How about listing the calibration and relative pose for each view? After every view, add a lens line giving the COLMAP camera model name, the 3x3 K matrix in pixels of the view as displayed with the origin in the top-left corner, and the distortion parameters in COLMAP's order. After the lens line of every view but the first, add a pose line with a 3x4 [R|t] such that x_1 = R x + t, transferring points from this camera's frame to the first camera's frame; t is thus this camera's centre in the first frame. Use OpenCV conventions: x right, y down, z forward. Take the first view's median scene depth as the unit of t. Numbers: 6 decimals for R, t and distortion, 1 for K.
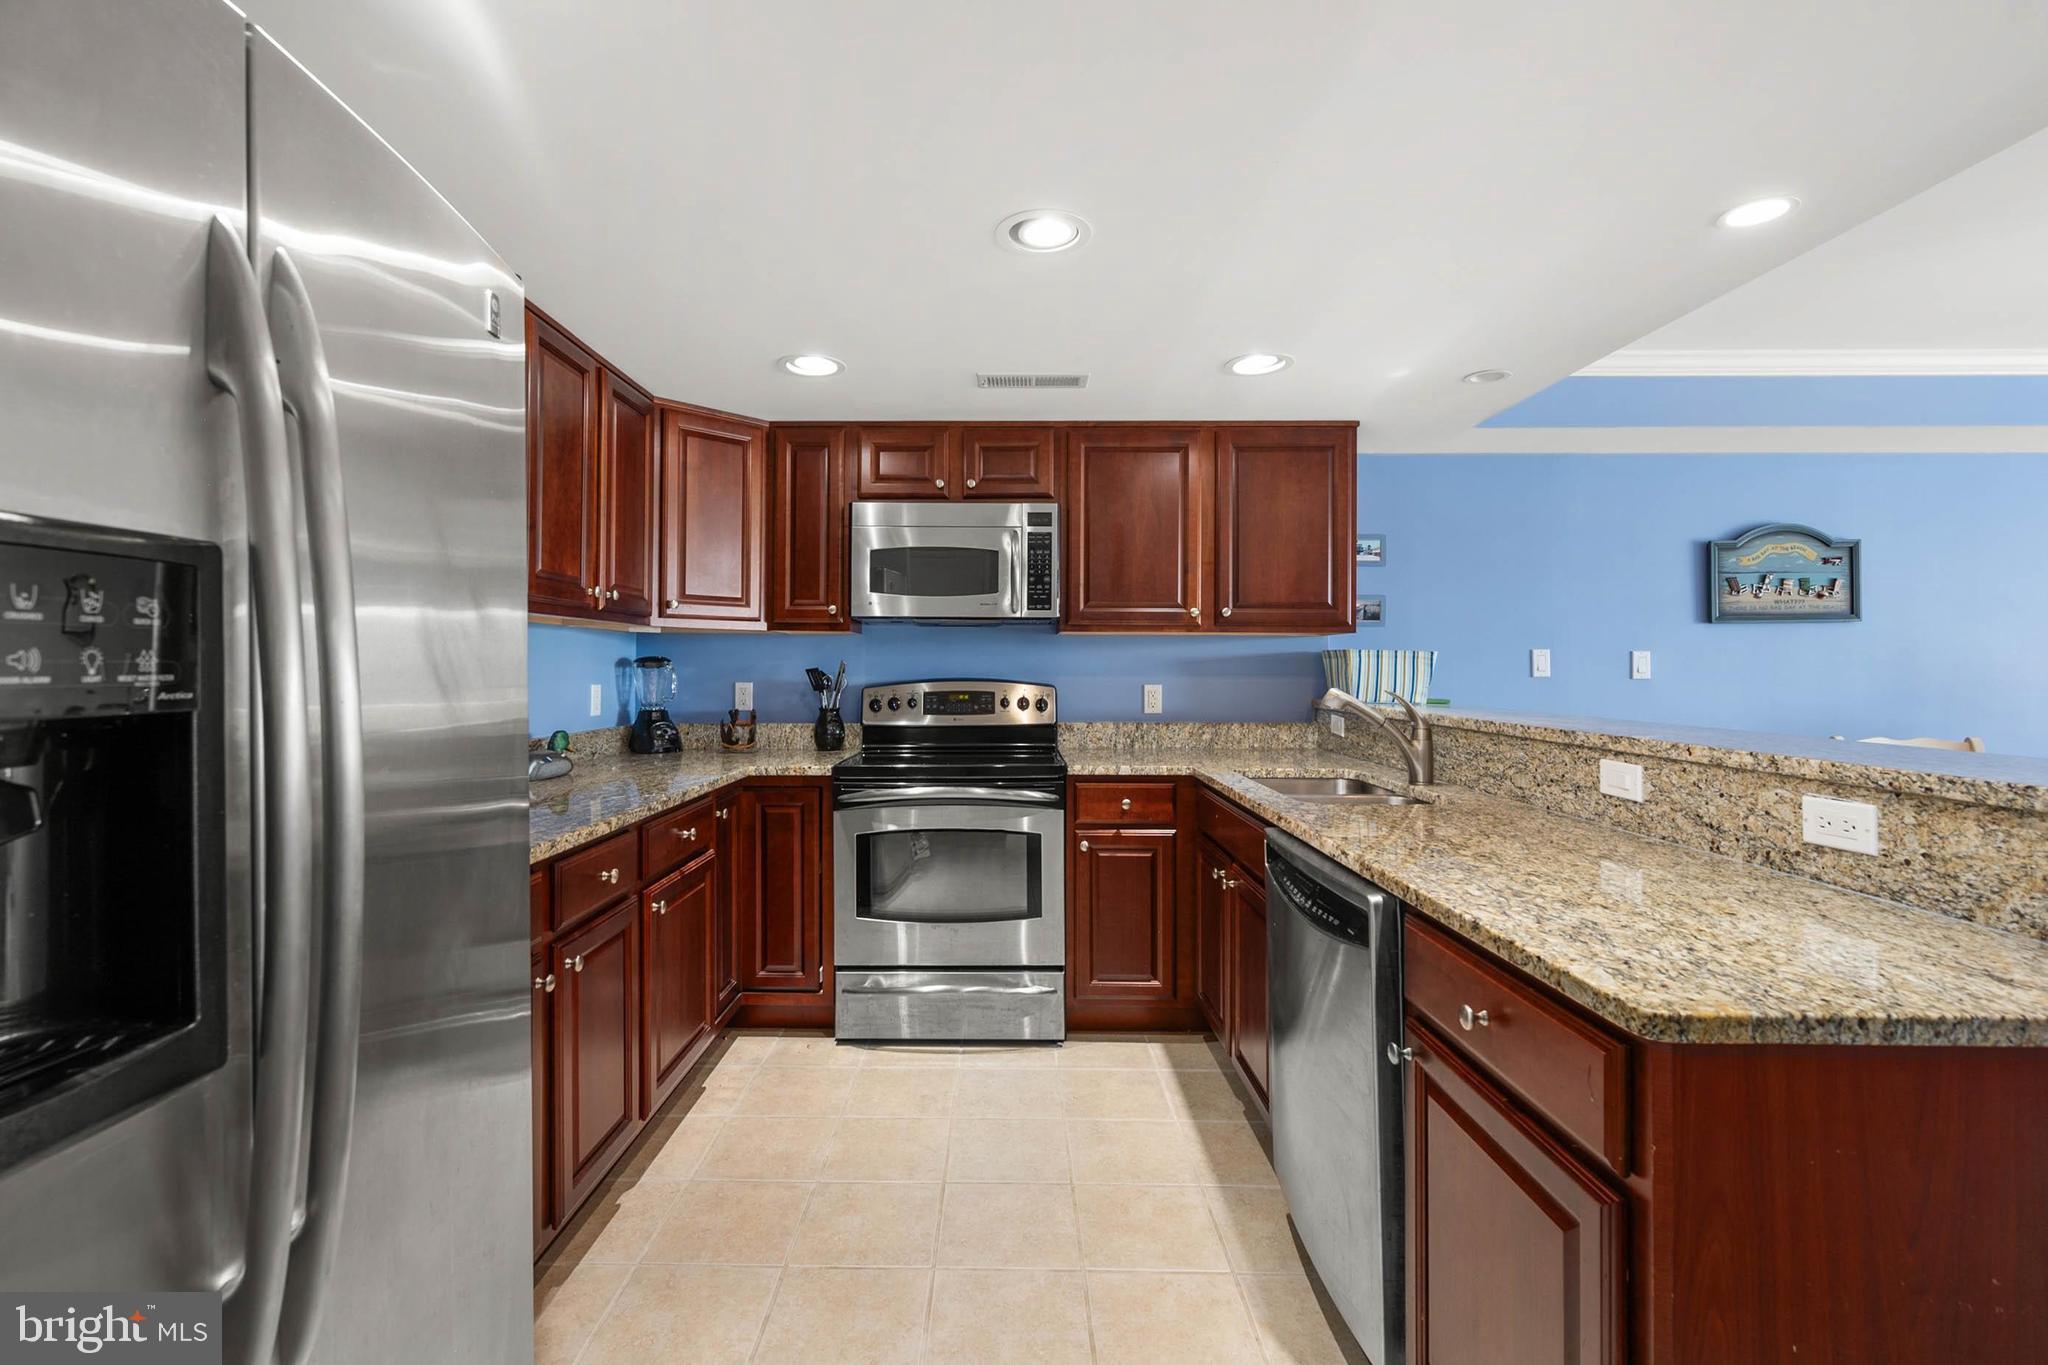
lens RADIAL K [[889.4, 0, 982.1], [0, 889.4, 660.4], [0, 0, 1]] dist [0.000163, -0.000416]
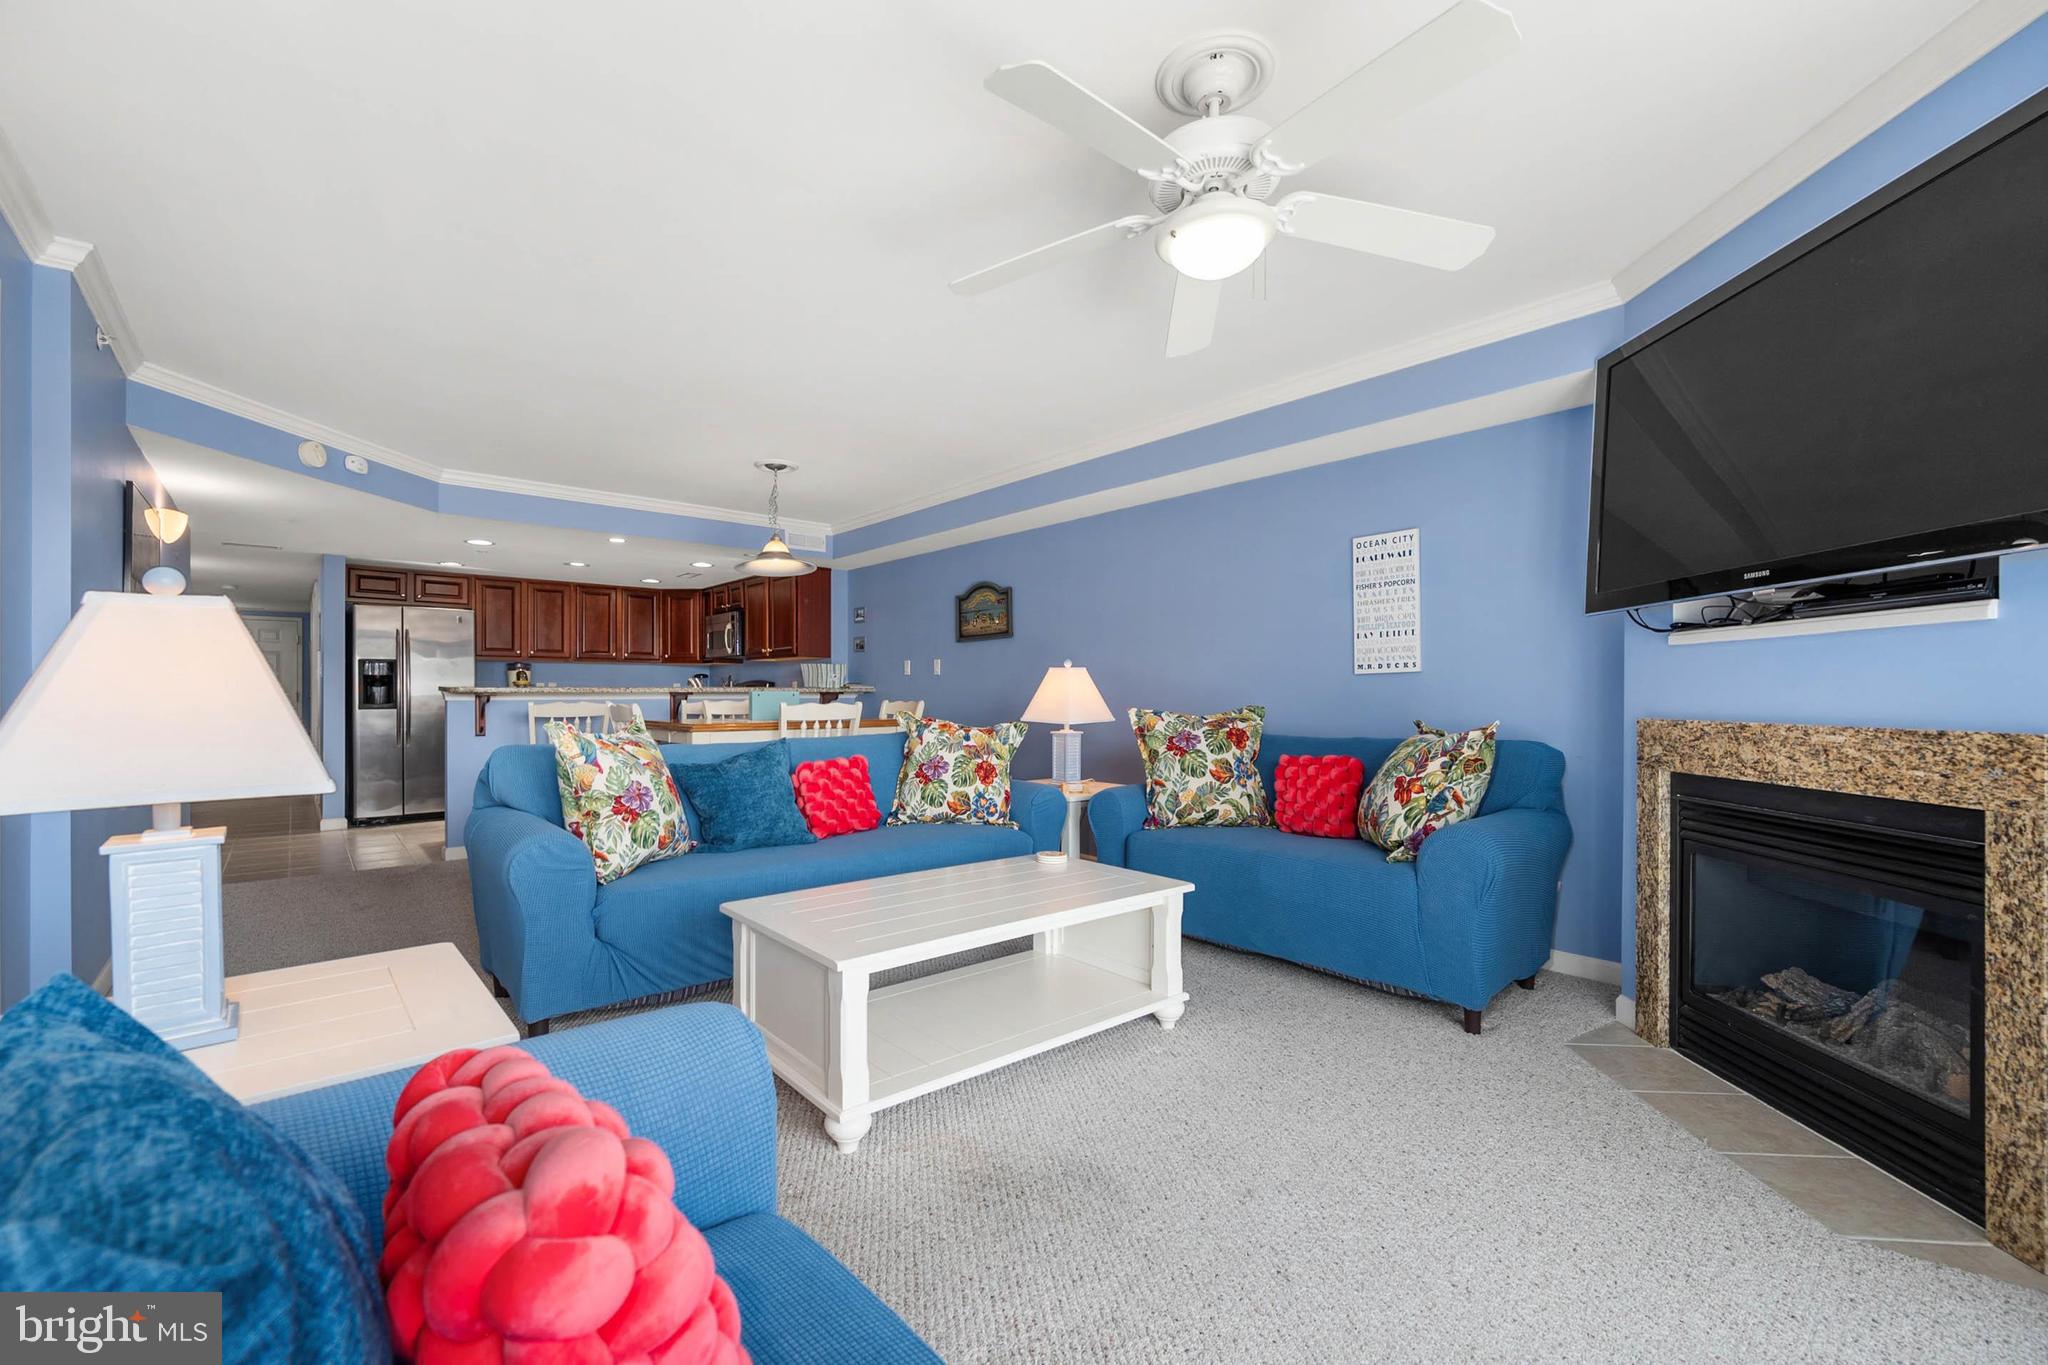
lens RADIAL K [[846.9, 0, 1002.4], [0, 846.9, 693.1], [0, 0, 1]] dist [0.000249, -0.000056]
pose [[0.659125, -0.004946, -0.752017, 2.494887], [0.005837, 0.999982, -0.001461, 0.072668], [0.752011, -0.003427, 0.659142, -0.044347]]
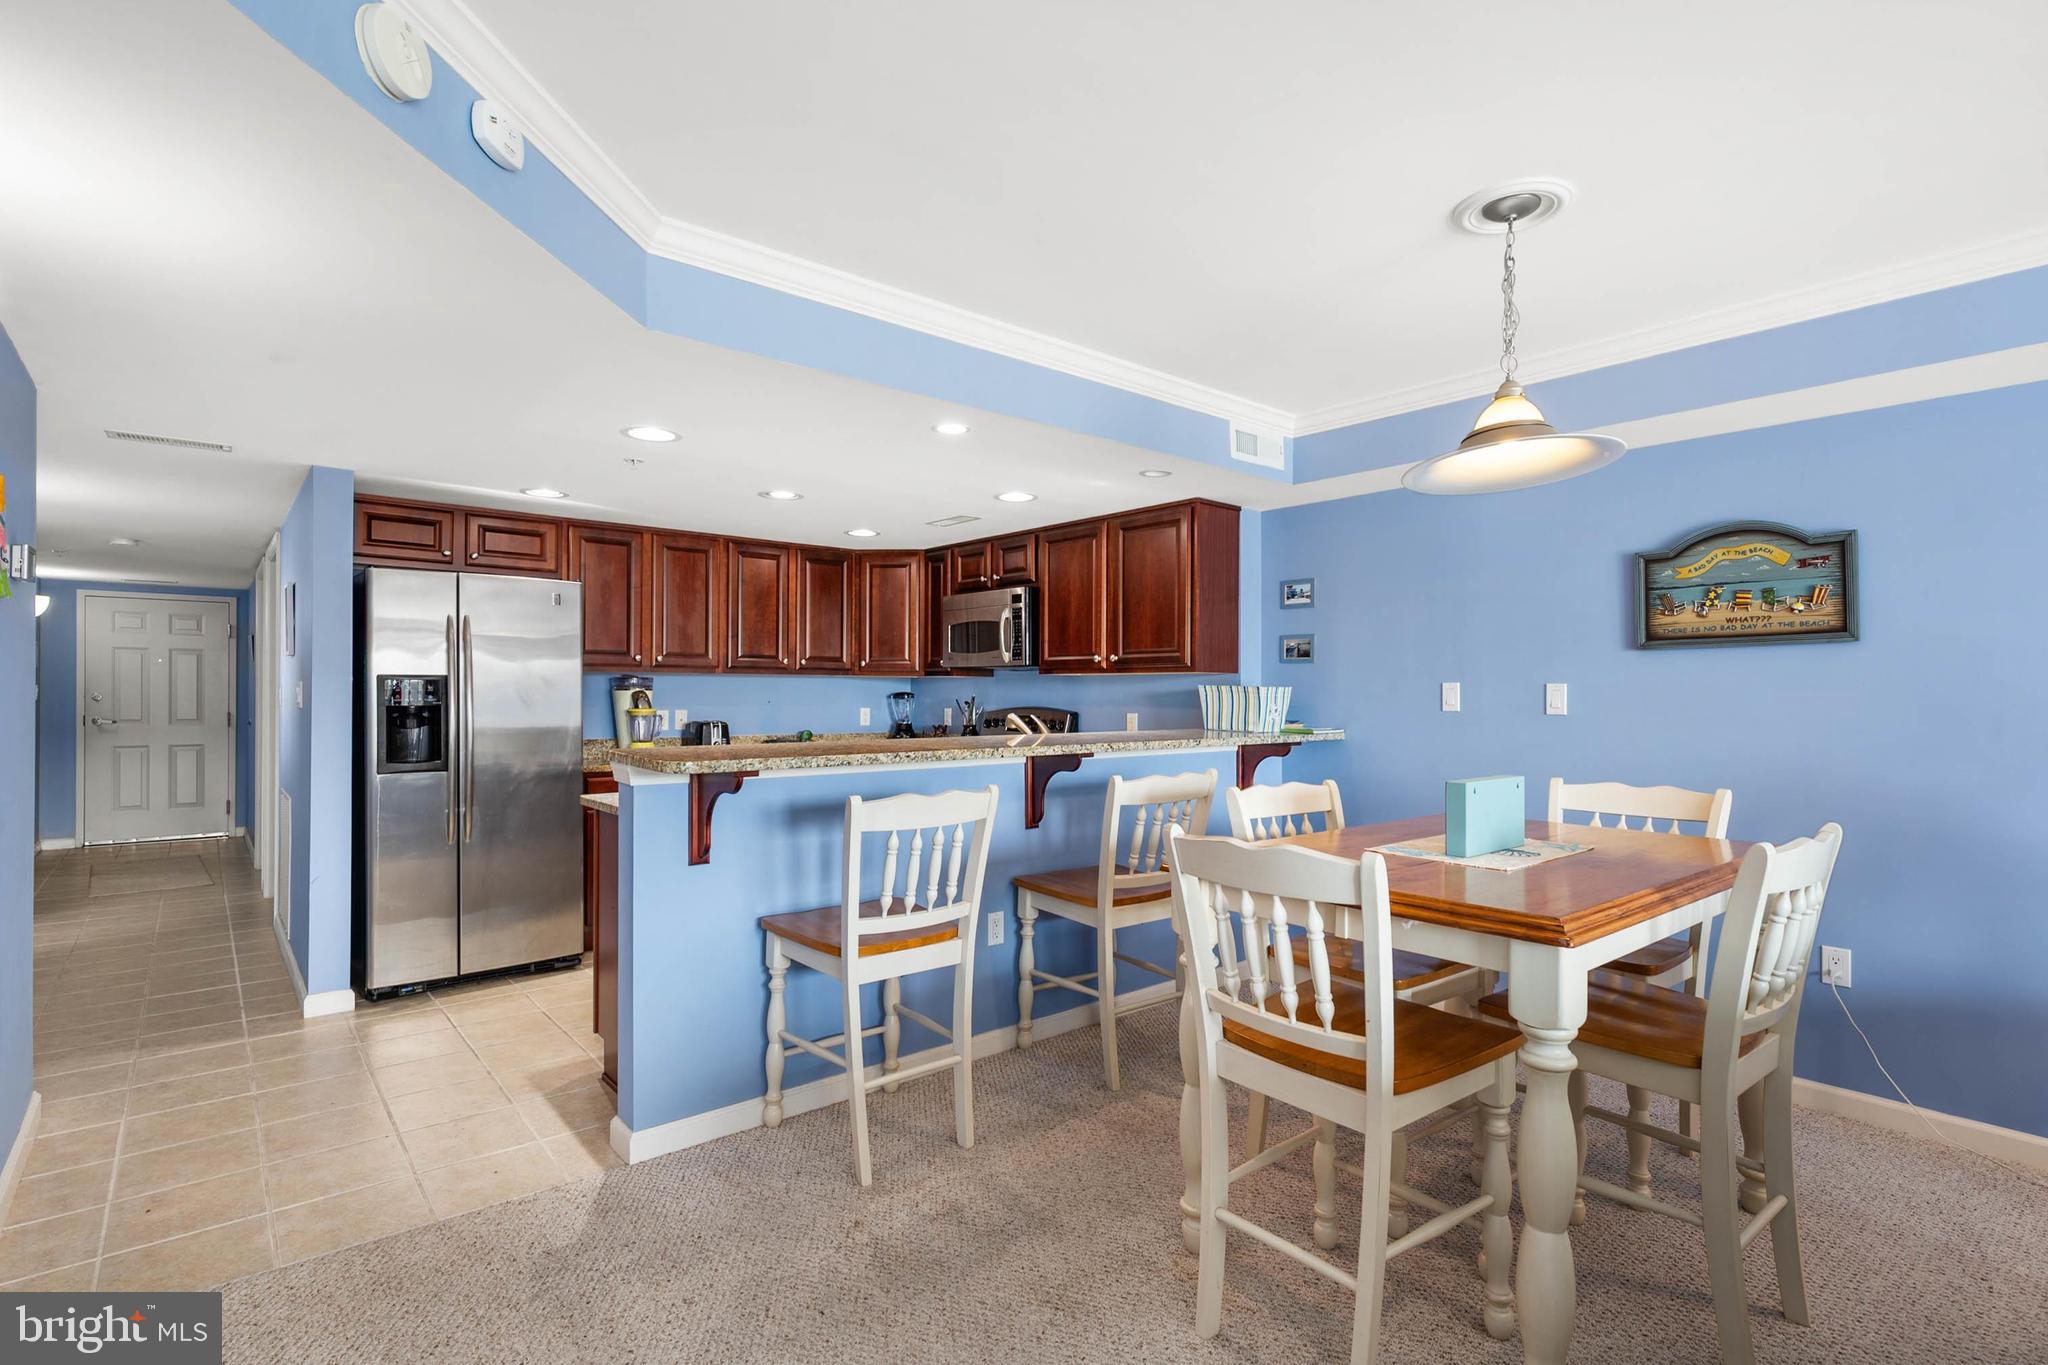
lens RADIAL K [[990.9, 0, 1015.0], [0, 990.9, 691.8], [0, 0, 1]] dist [-0.000111, 0.000344]
pose [[0.651342, -0.002455, -0.758780, 1.301089], [0.001359, 0.999997, -0.002069, -0.001195], [0.758783, 0.000316, 0.651344, -0.066720]]
